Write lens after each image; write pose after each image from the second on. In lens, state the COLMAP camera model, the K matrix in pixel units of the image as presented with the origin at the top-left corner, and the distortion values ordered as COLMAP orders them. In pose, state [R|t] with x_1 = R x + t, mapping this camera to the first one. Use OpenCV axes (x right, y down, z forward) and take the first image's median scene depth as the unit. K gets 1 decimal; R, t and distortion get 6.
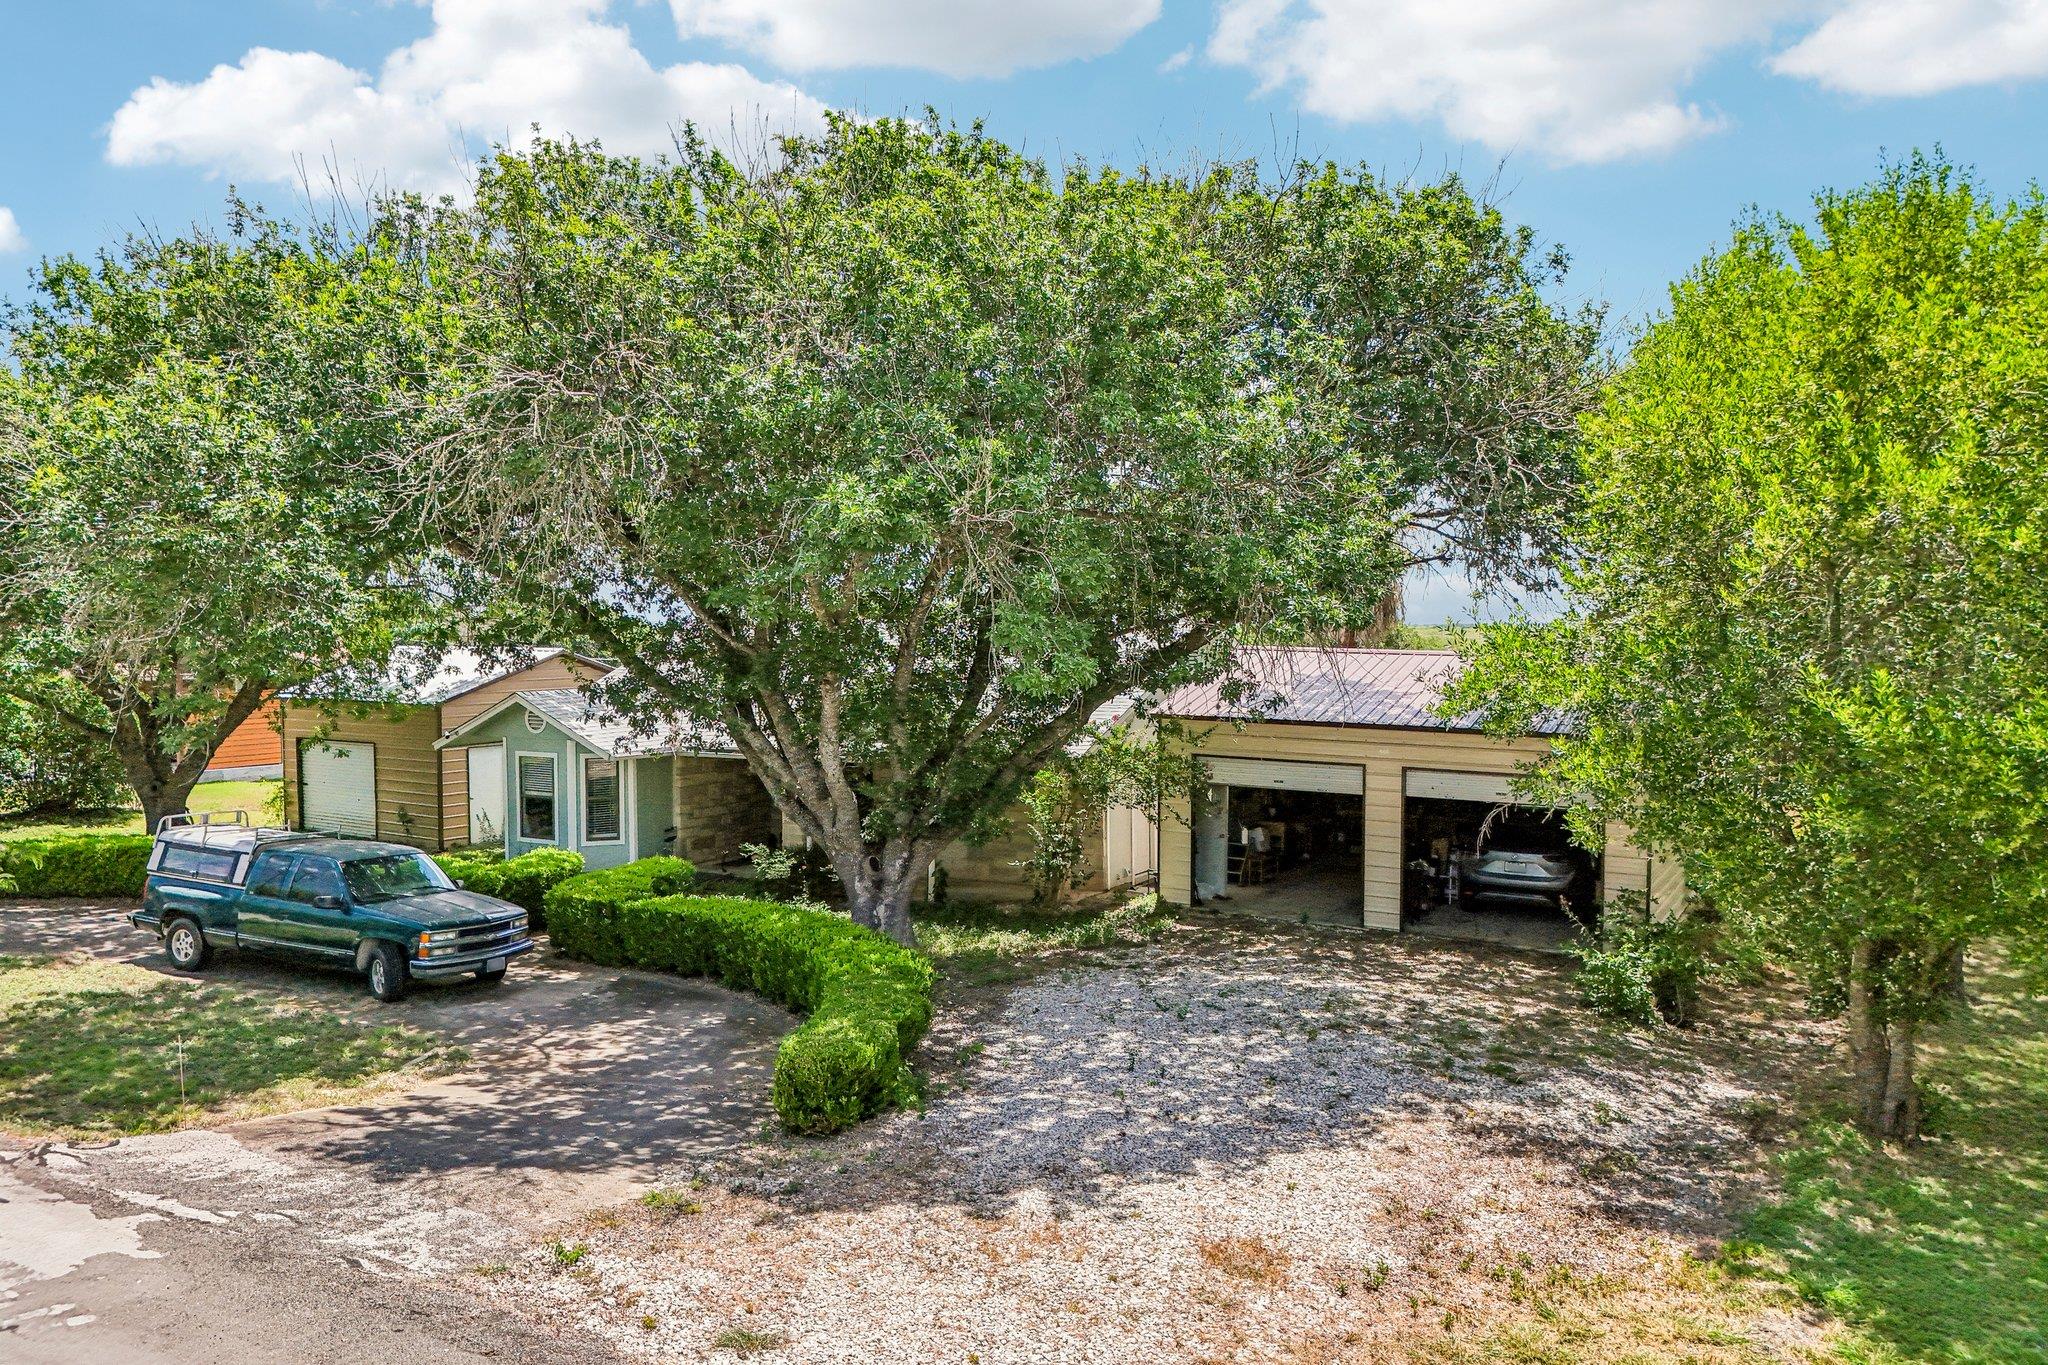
lens RADIAL K [[1521.5, 0, 1029.6], [0, 1521.5, 675.1], [0, 0, 1]] dist [0.095647, -0.112657]
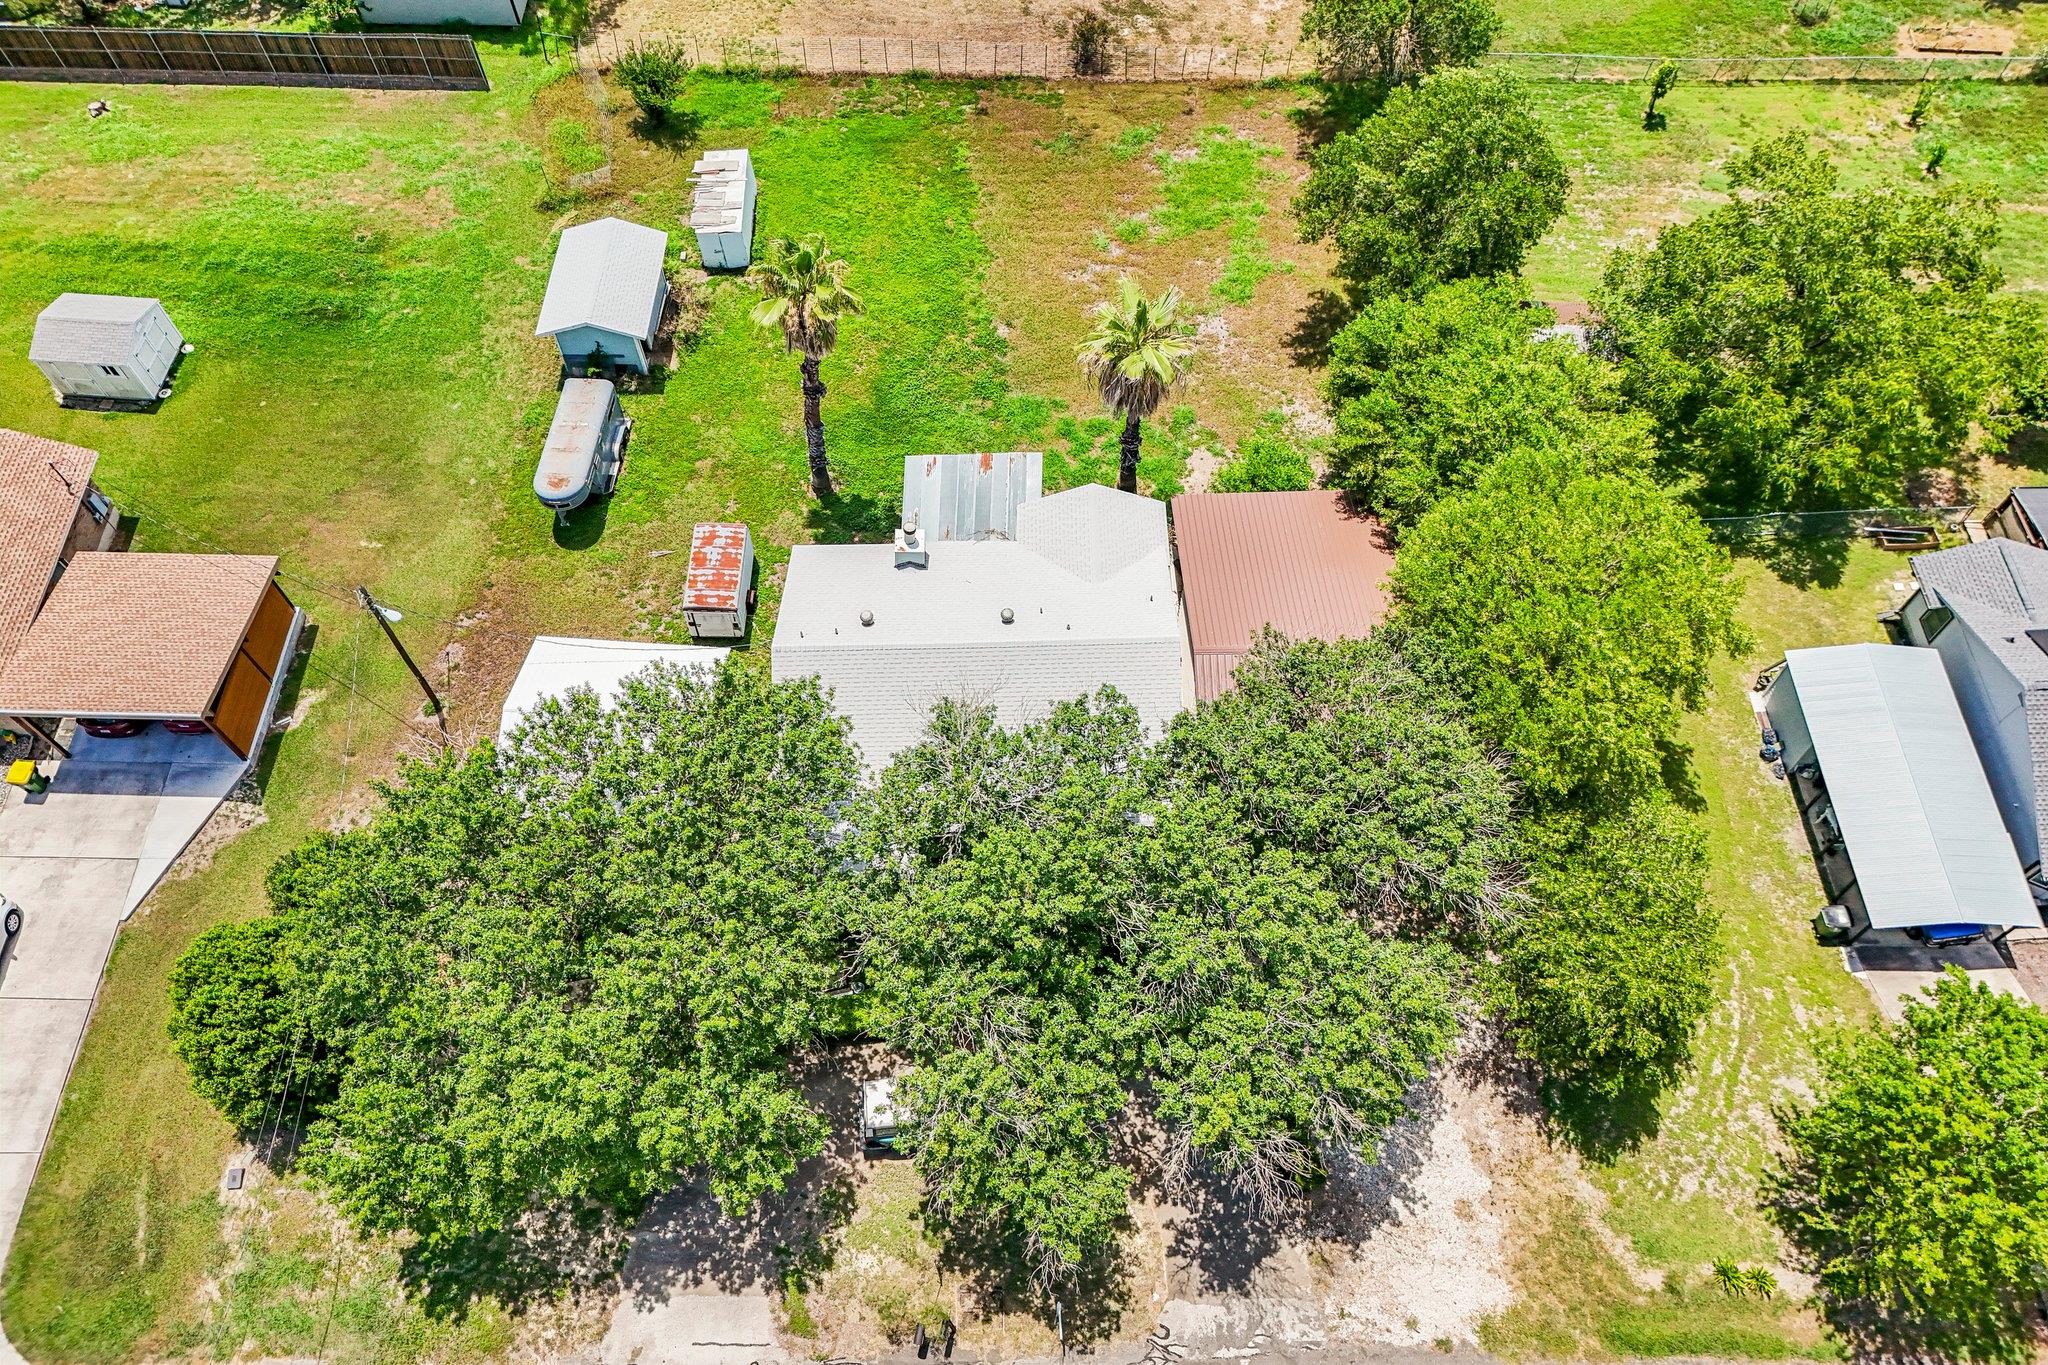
lens RADIAL K [[1491.2, 0, 1012.2], [0, 1491.2, 693.7], [0, 0, 1]] dist [0.078777, -0.089106]
pose [[0.854925, -0.458175, 0.243267, -0.945759], [0.031484, 0.513911, 0.857266, -2.916994], [-0.517795, -0.725239, 0.453781, 0.625693]]
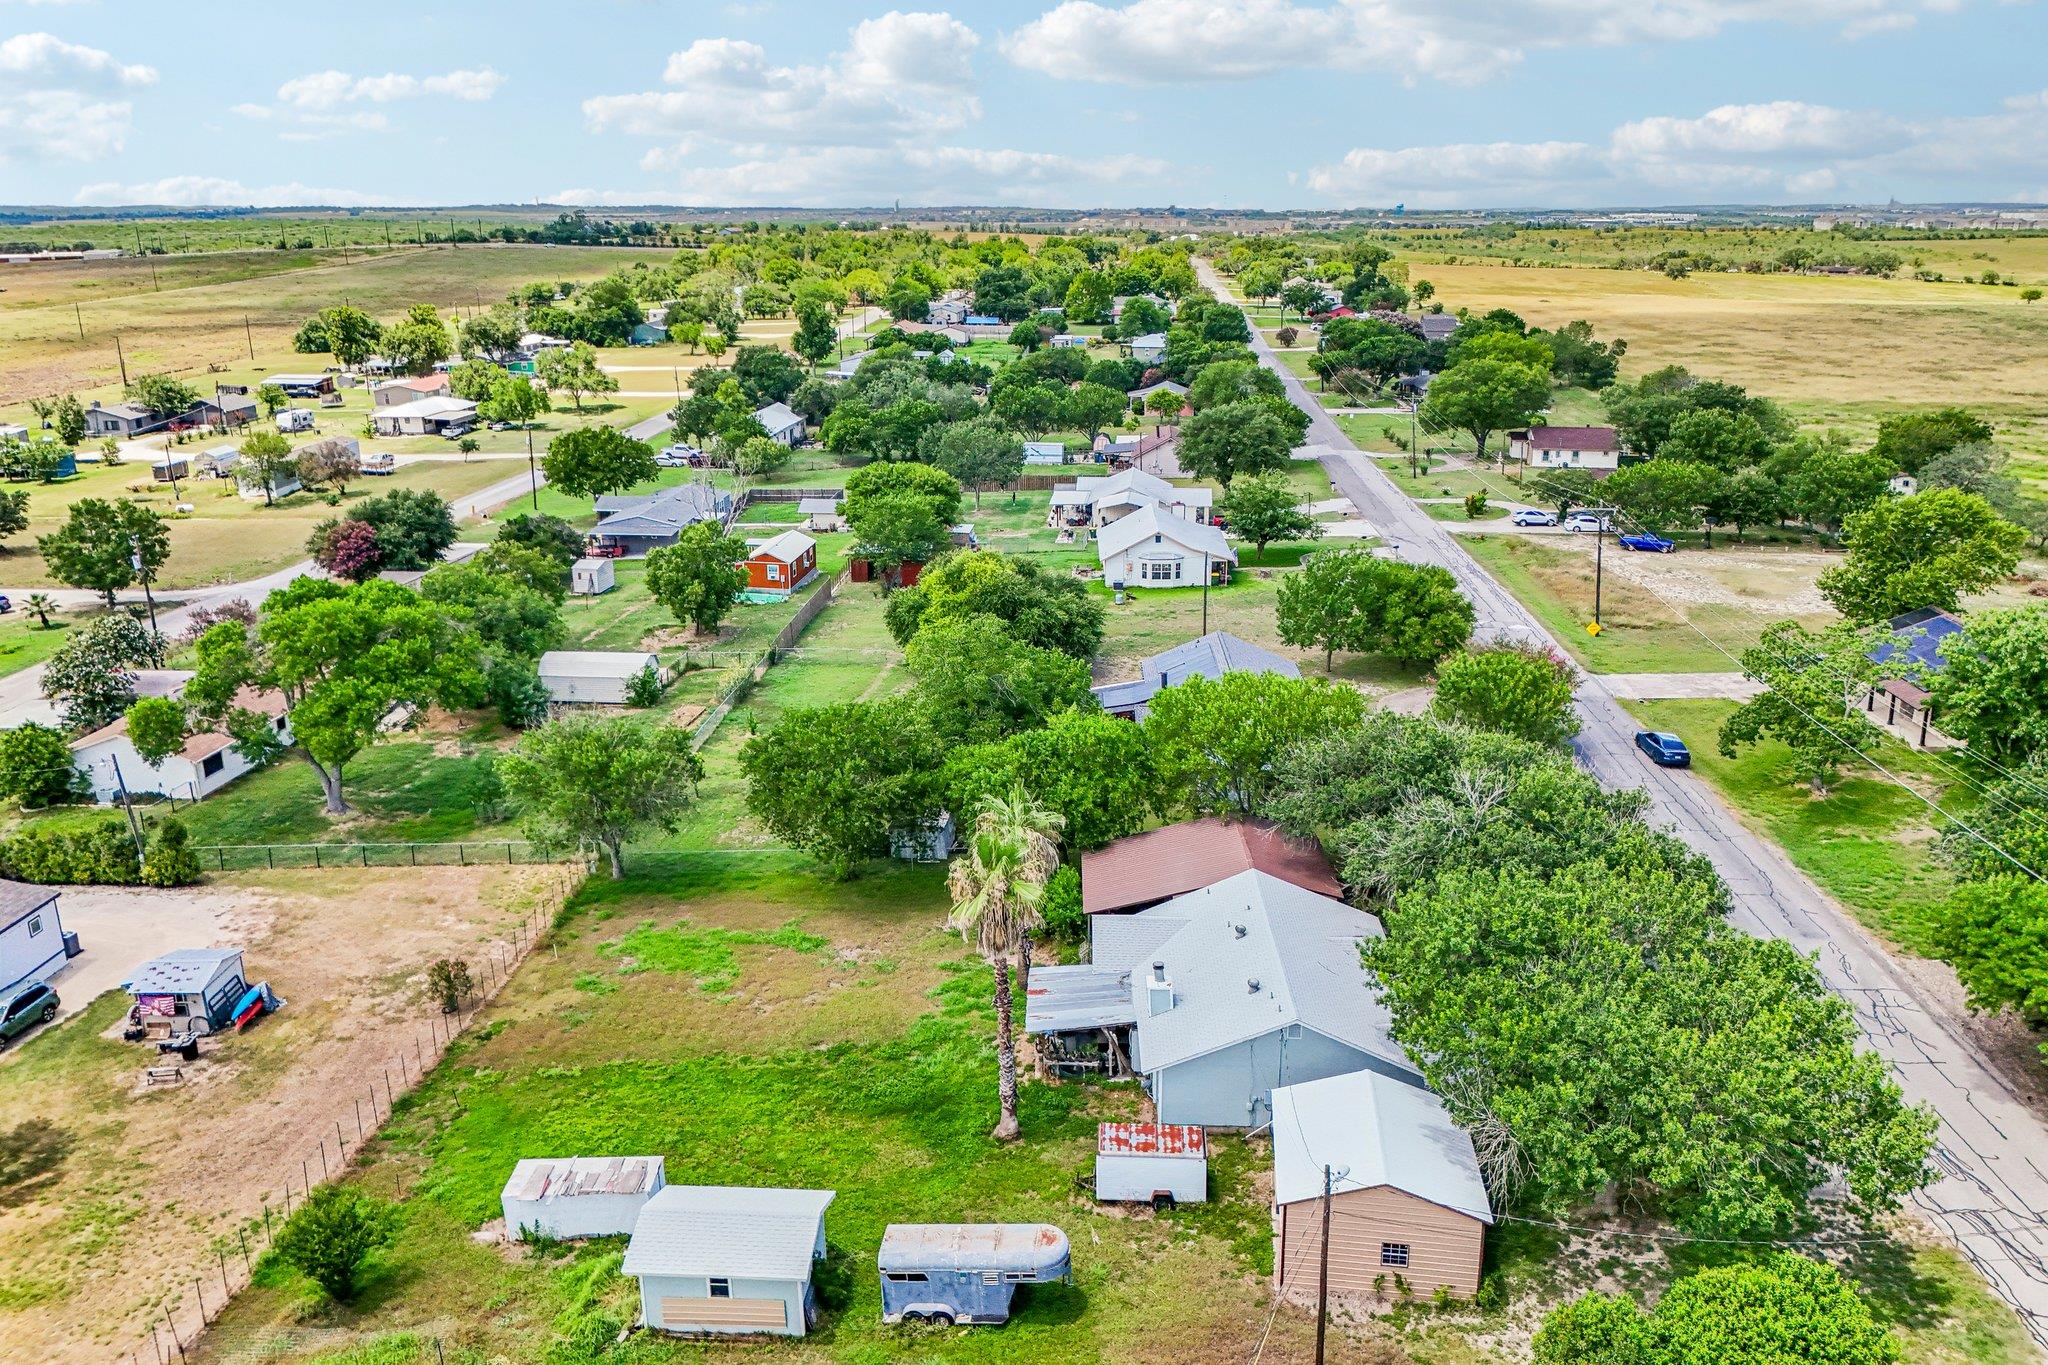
lens RADIAL K [[1521.5, 0, 1029.6], [0, 1521.5, 675.1], [0, 0, 1]] dist [0.095647, -0.112657]
pose [[-0.481043, -0.257443, 0.838046, -3.280784], [0.027008, 0.951107, 0.307678, -2.163329], [-0.876281, 0.170640, -0.450571, 4.739131]]
